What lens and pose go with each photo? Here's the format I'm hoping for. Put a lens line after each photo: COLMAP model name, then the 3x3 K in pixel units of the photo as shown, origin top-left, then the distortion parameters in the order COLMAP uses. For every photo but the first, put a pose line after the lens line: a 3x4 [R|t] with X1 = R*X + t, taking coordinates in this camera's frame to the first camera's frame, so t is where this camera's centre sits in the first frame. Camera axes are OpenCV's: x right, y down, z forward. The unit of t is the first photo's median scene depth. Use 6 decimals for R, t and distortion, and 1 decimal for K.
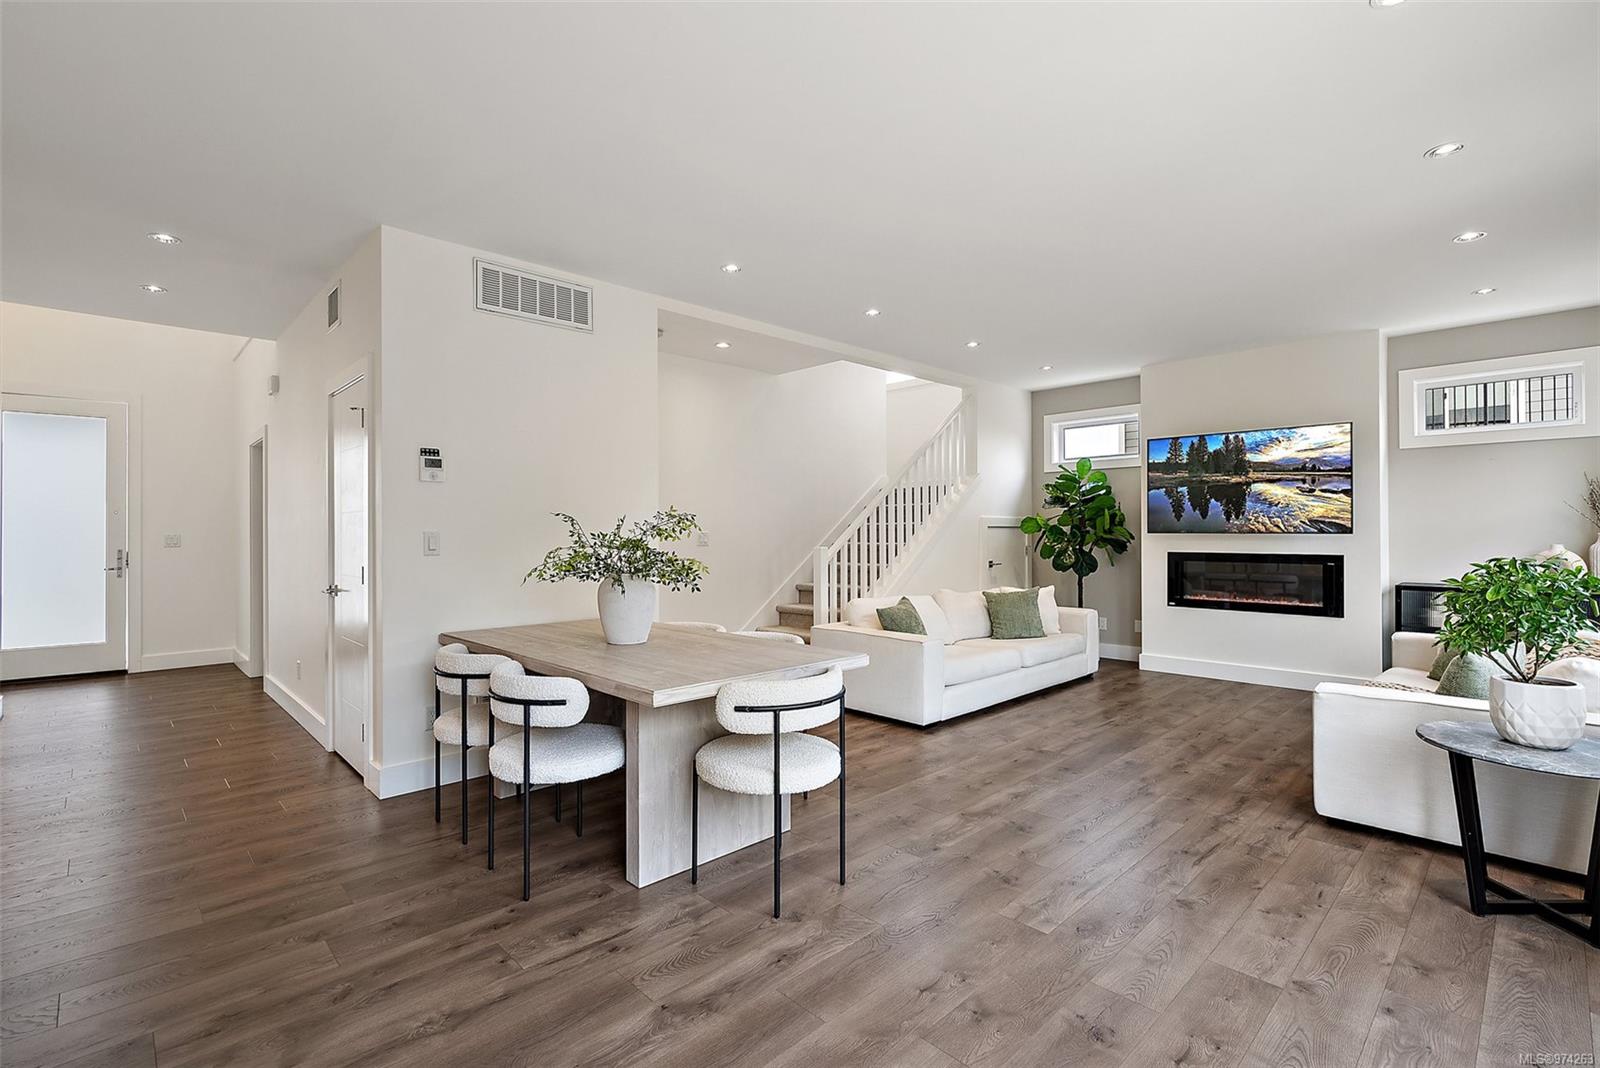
lens RADIAL K [[736.6, 0, 796.4], [0, 736.6, 534.1], [0, 0, 1]] dist [-0.003624, -0.000570]
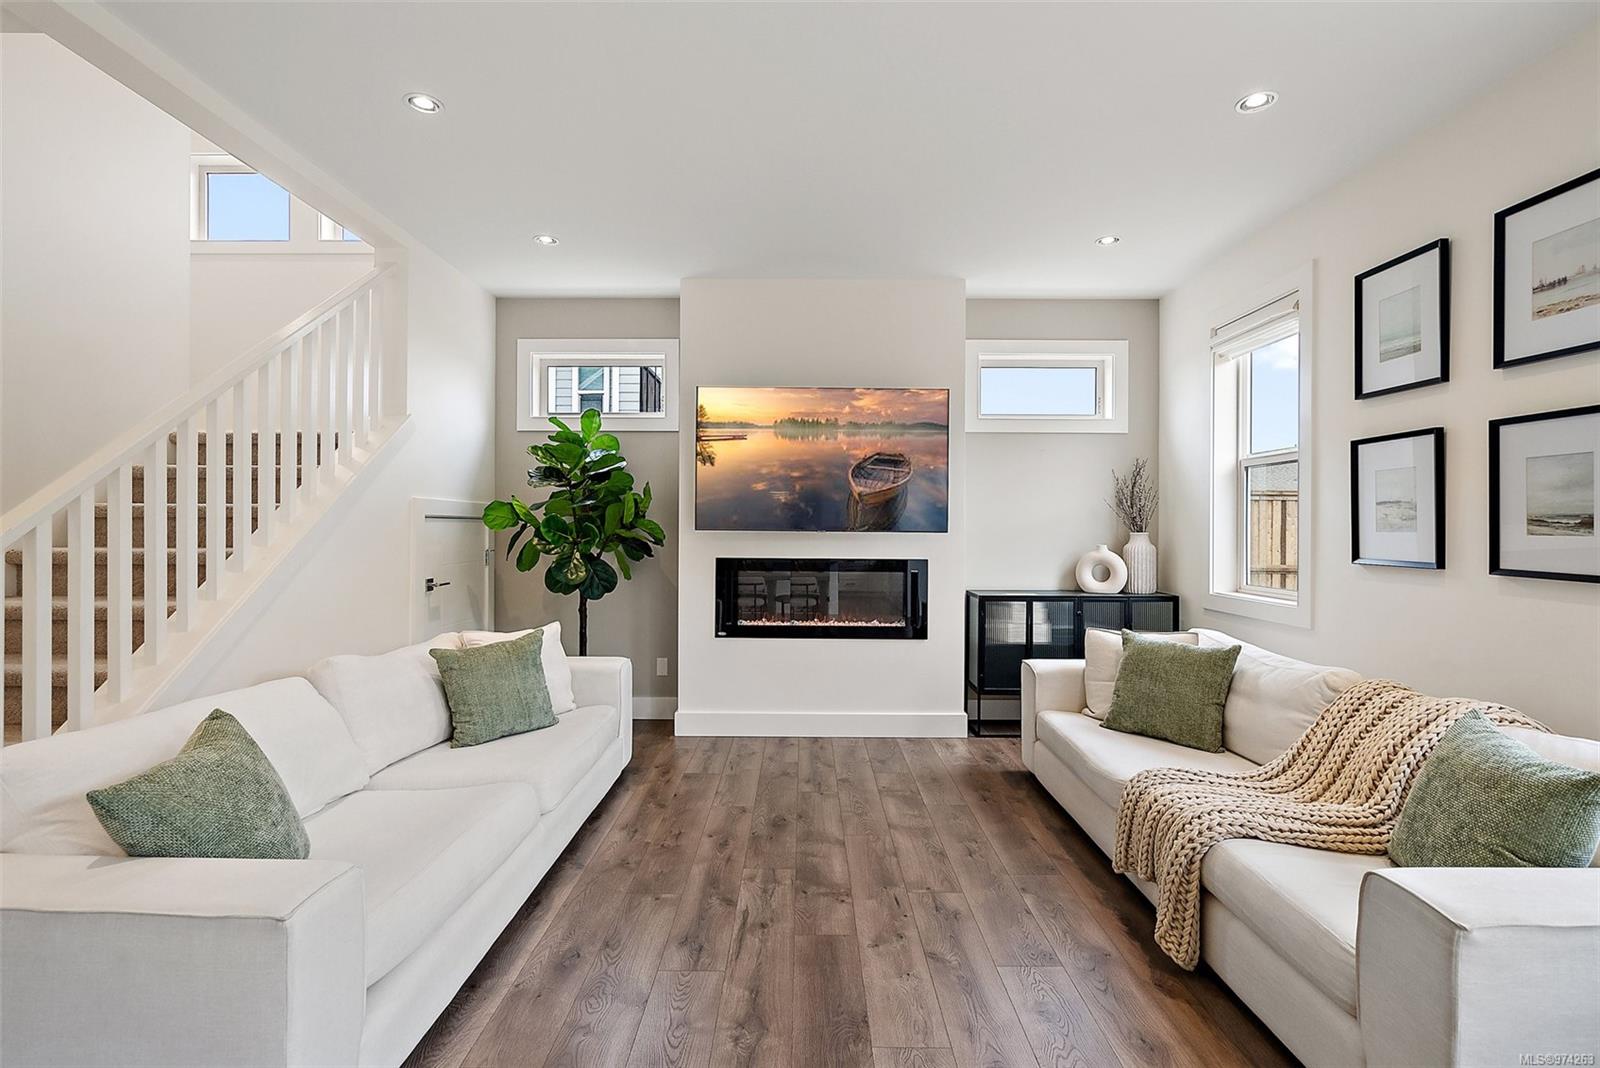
lens RADIAL K [[728.4, 0, 804.8], [0, 728.4, 527.6], [0, 0, 1]] dist [-0.002784, 0.000513]
pose [[0.694384, 0.006153, 0.719578, 0.076472], [-0.008686, 0.999962, -0.000168, -0.004063], [-0.719552, -0.006134, 0.694411, 0.473668]]
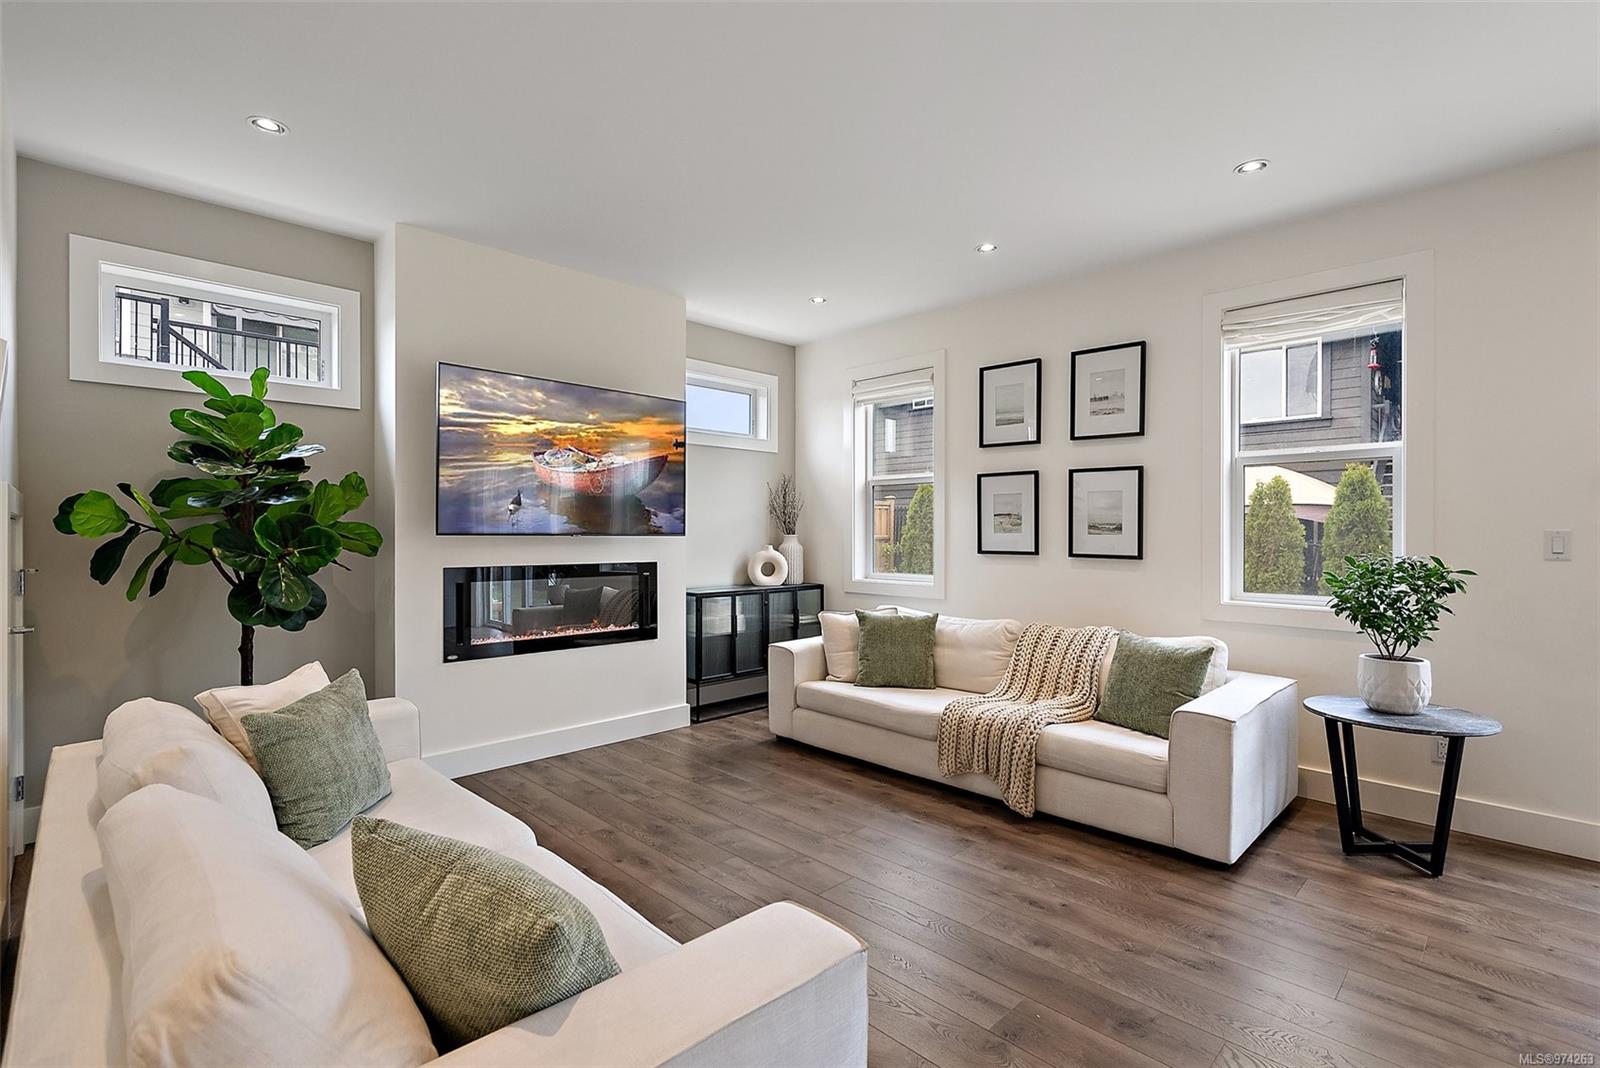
lens RADIAL K [[736.6, 0, 796.4], [0, 736.6, 534.1], [0, 0, 1]] dist [-0.003624, -0.000570]
pose [[-0.017413, -0.000005, 0.999848, -0.070117], [-0.004382, 0.999990, -0.000071, -0.002845], [-0.999839, -0.004382, -0.017413, 0.737712]]
